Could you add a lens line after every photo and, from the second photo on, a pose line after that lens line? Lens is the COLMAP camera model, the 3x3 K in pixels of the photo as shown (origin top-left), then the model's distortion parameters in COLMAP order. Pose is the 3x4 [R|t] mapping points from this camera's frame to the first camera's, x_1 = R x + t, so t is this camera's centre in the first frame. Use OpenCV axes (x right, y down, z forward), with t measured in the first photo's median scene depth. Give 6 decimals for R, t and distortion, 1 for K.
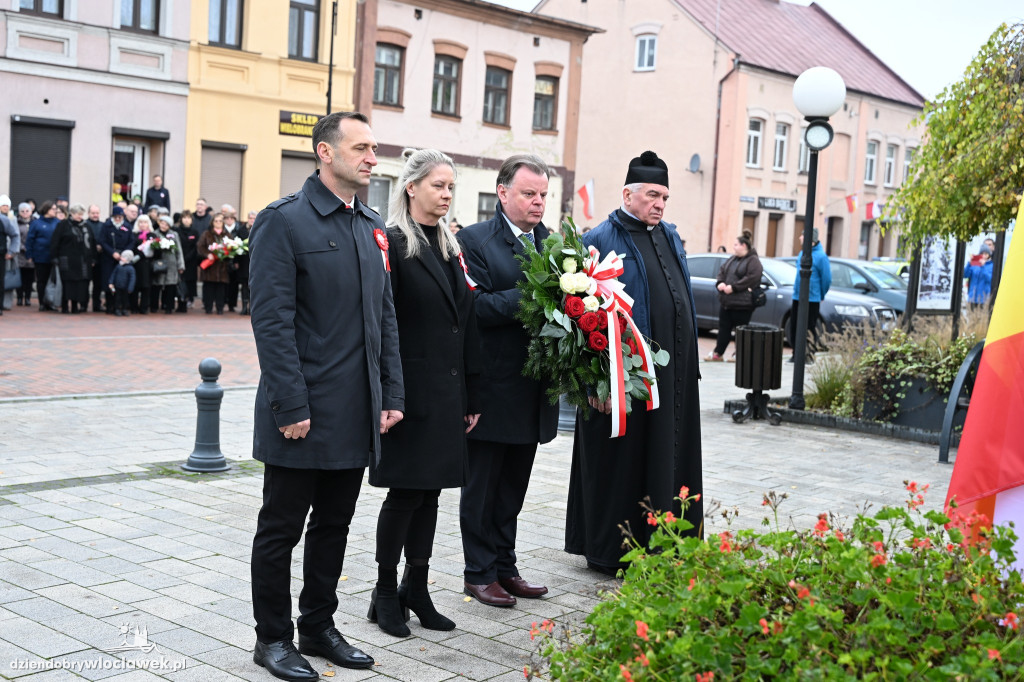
lens RADIAL K [[1284.3, 0, 497.2], [0, 1284.3, 337.1], [0, 0, 1]] dist [-0.005113, -0.016664]
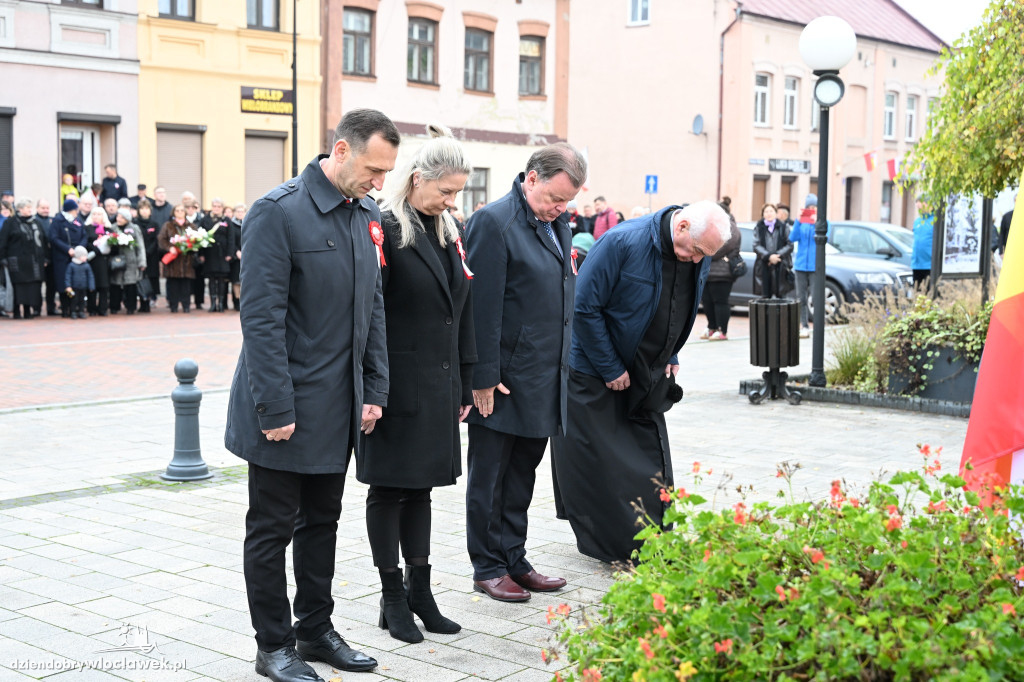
lens RADIAL K [[1414.0, 0, 510.0], [0, 1414.0, 344.8], [0, 0, 1]] dist [-0.007034, -0.008982]
pose [[0.998916, -0.044392, 0.014018, -0.000766], [0.044188, 0.998918, 0.014521, 0.000516], [-0.014648, -0.013885, 0.999796, -0.007645]]
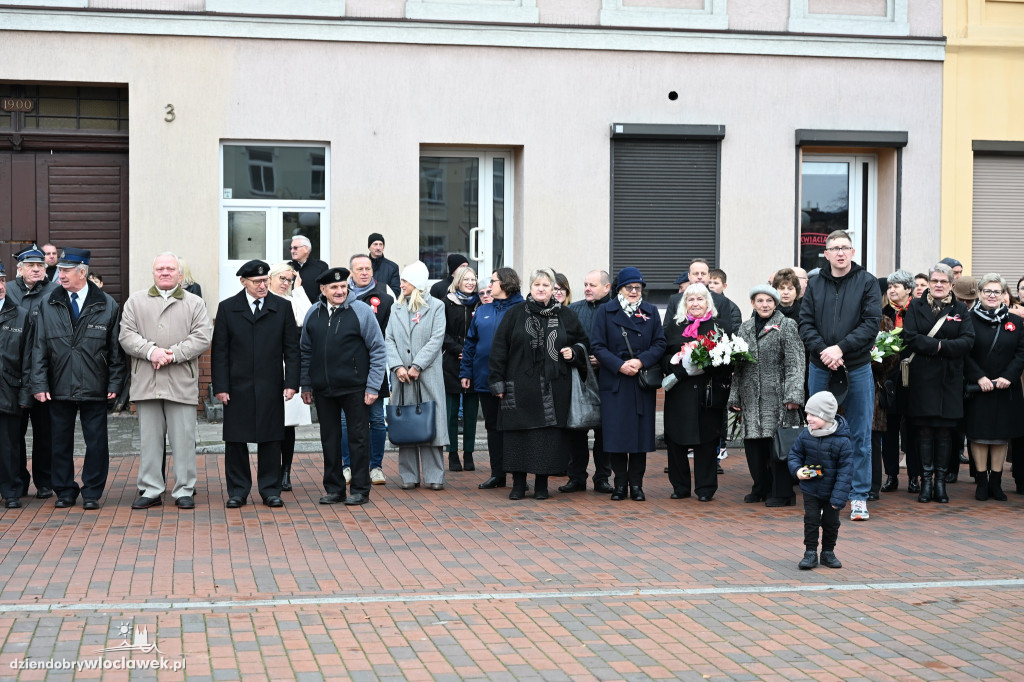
lens RADIAL K [[1679.6, 0, 502.1], [0, 1679.6, 340.2], [0, 0, 1]] dist [0.008014, -0.070295]
pose [[0.806082, -0.030546, -0.591016, 0.021953], [-0.008883, 0.997930, -0.063693, -0.025648], [0.591738, 0.056592, 0.804142, 0.336235]]
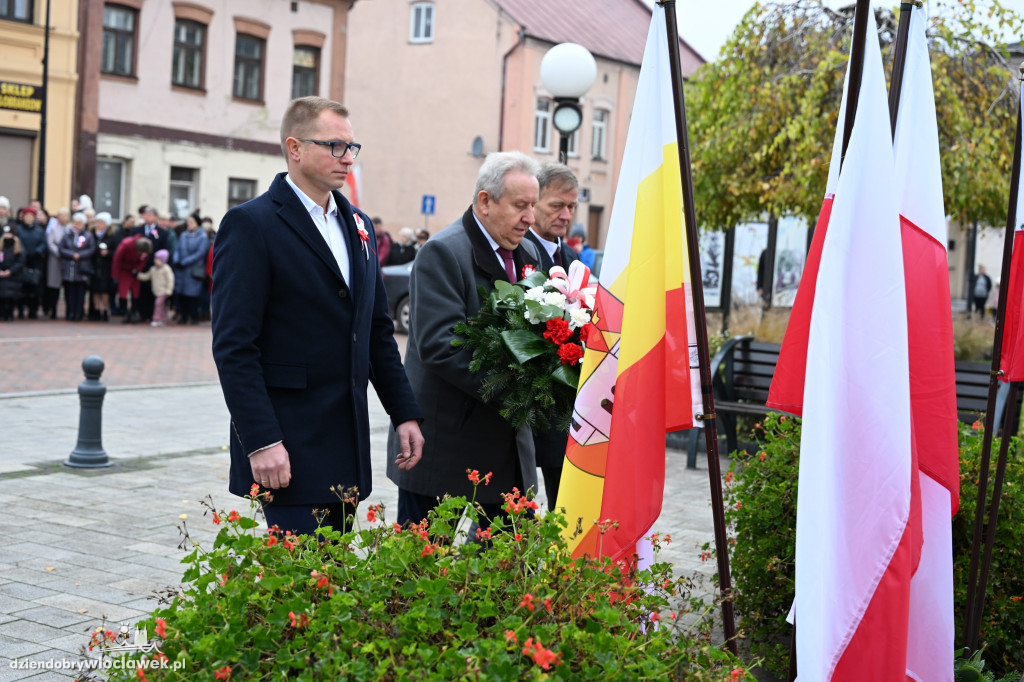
lens RADIAL K [[1459.5, 0, 514.9], [0, 1459.5, 328.8], [0, 0, 1]] dist [-0.006141, -0.021151]
pose [[0.986115, -0.009215, 0.165811, 0.015372], [0.010838, 0.999902, -0.008886, 0.001295], [-0.165713, 0.010559, 0.986118, -0.009855]]
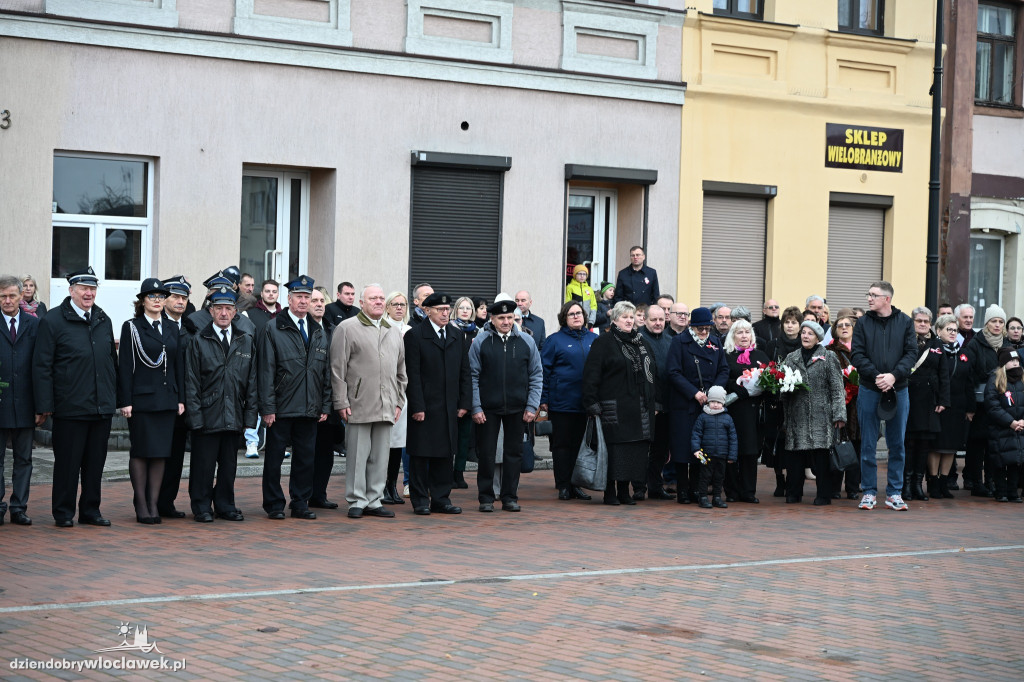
lens RADIAL K [[2151.6, 0, 505.0], [0, 2151.6, 338.2], [0, 0, 1]] dist [0.002538, -0.149153]
pose [[0.981980, -0.027747, -0.186937, -0.144321], [0.013676, 0.997003, -0.076143, -0.013705], [0.188490, 0.072214, 0.979417, 0.058779]]
